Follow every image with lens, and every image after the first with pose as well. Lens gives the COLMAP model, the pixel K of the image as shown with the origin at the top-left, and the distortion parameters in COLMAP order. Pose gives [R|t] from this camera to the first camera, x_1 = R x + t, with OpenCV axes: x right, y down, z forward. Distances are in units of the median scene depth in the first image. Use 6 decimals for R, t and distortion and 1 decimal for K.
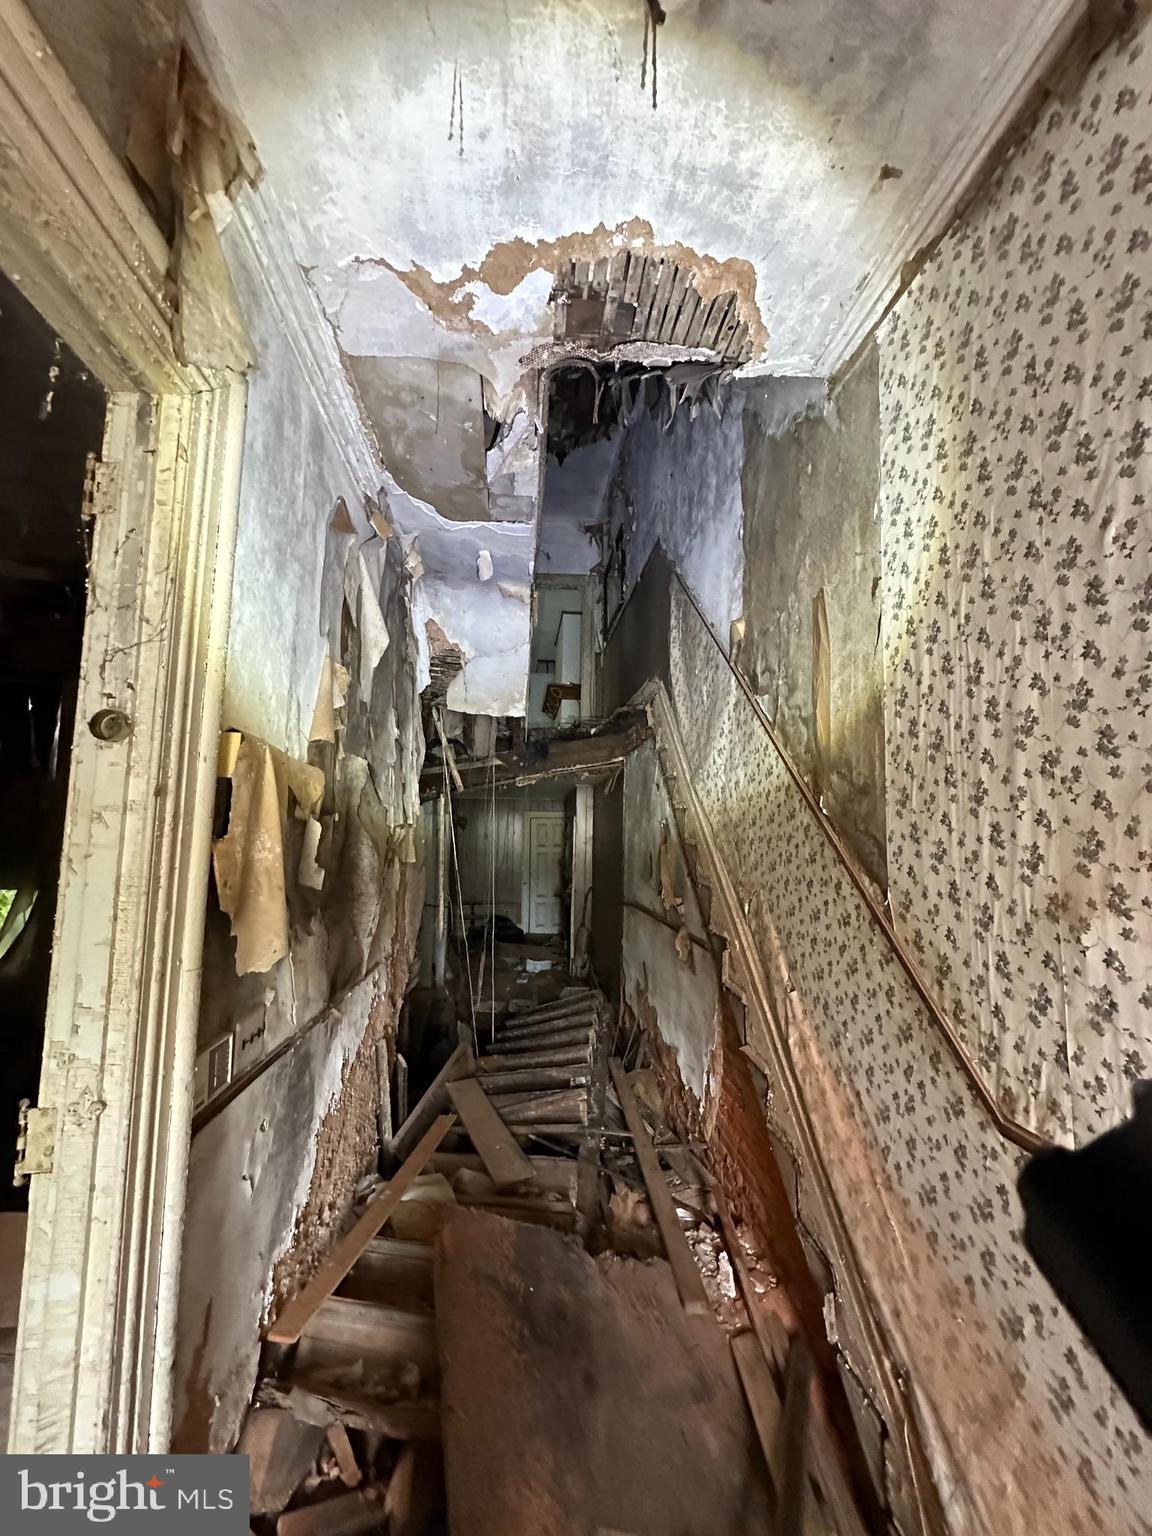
lens RADIAL K [[612.8, 0, 574.0], [0, 612.8, 770.6], [0, 0, 1]] dist [-0.002541, 0.001494]
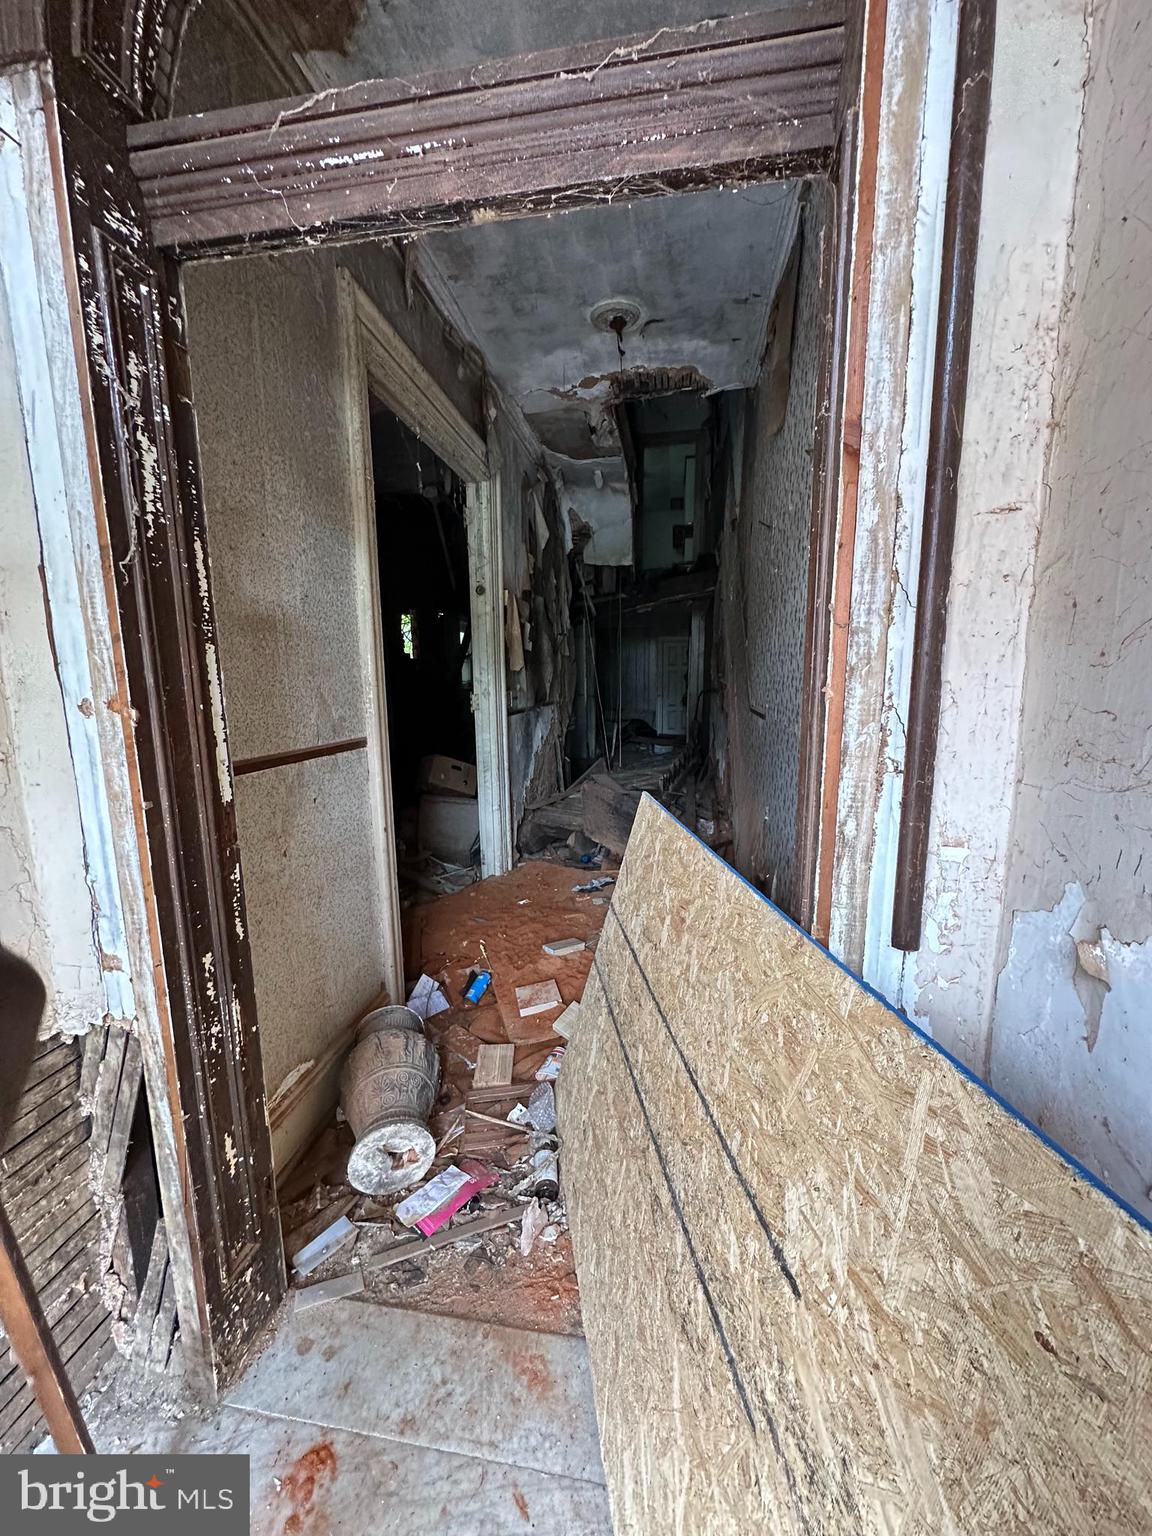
lens RADIAL K [[612.8, 0, 571.4], [0, 612.8, 771.8], [0, 0, 1]] dist [-0.002541, 0.001494]
pose [[0.966662, 0.017360, -0.255465, 0.579710], [0.050296, 0.965389, 0.255920, 0.049763], [0.251066, -0.260237, 0.932332, -2.083963]]
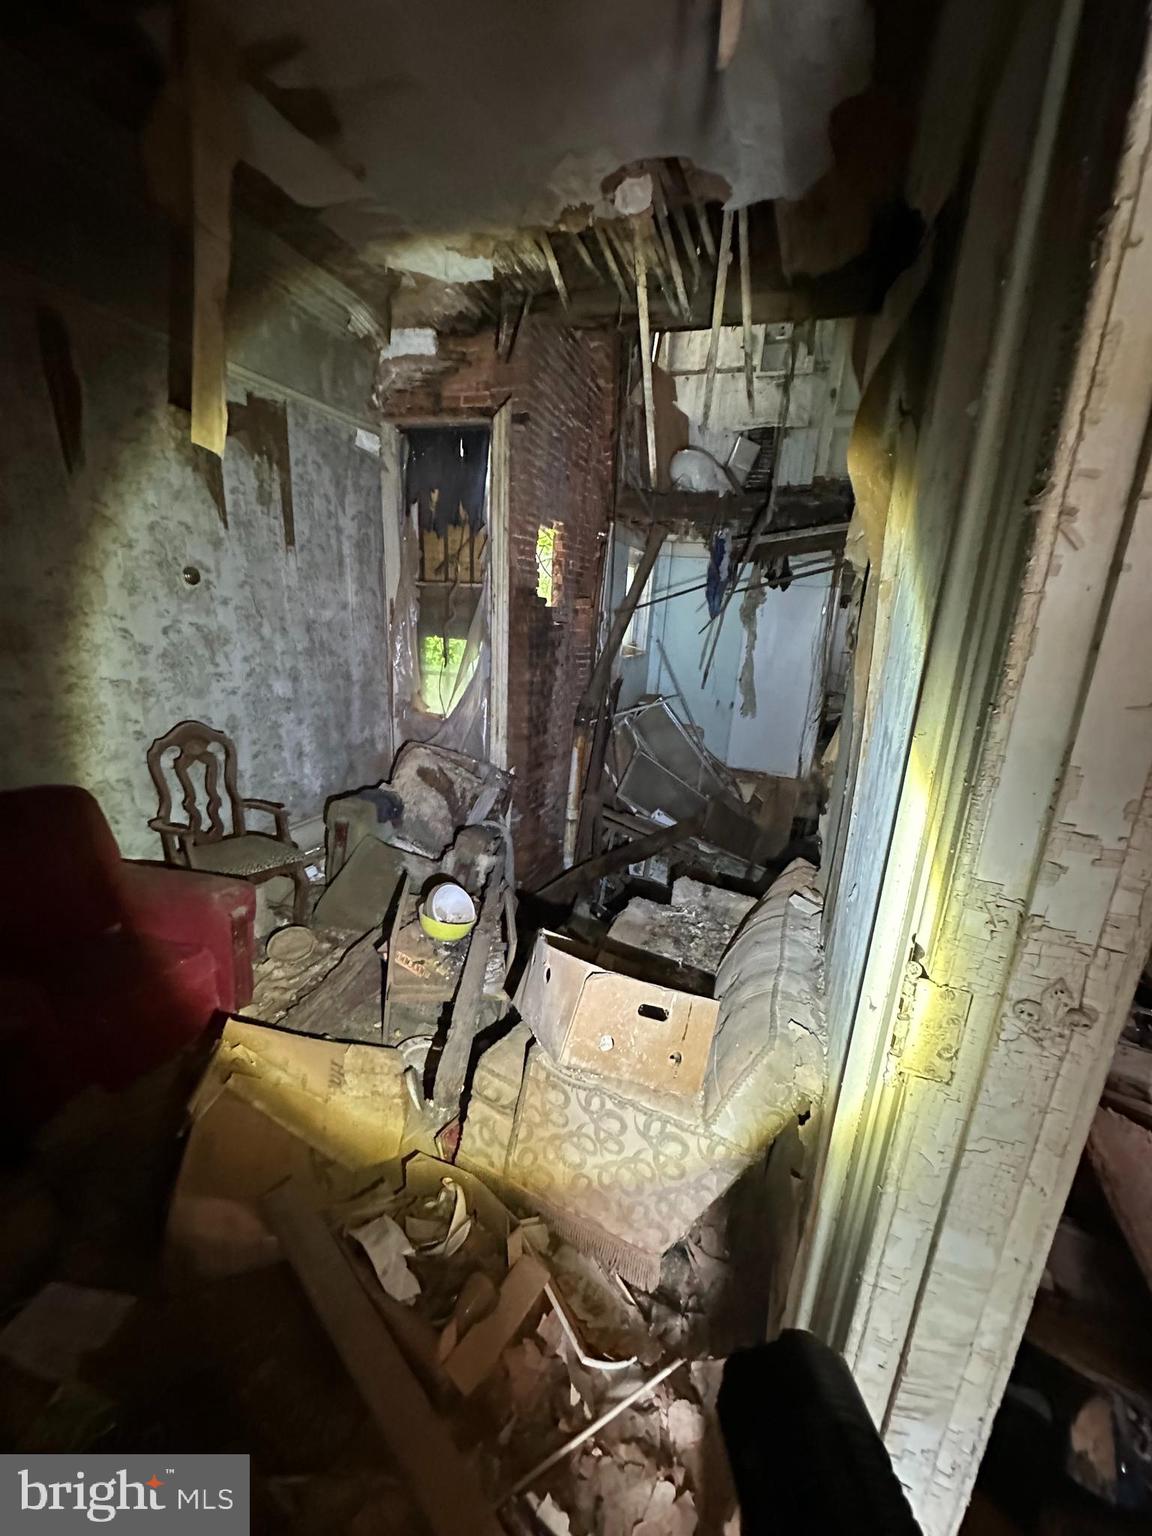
lens RADIAL K [[612.8, 0, 579.3], [0, 612.8, 768.1], [0, 0, 1]] dist [-0.002541, 0.001494]
pose [[0.894477, 0.152321, -0.420368, -0.771404], [-0.003670, 0.942651, 0.333761, 0.145877], [0.447099, -0.296999, 0.843738, 0.354726]]
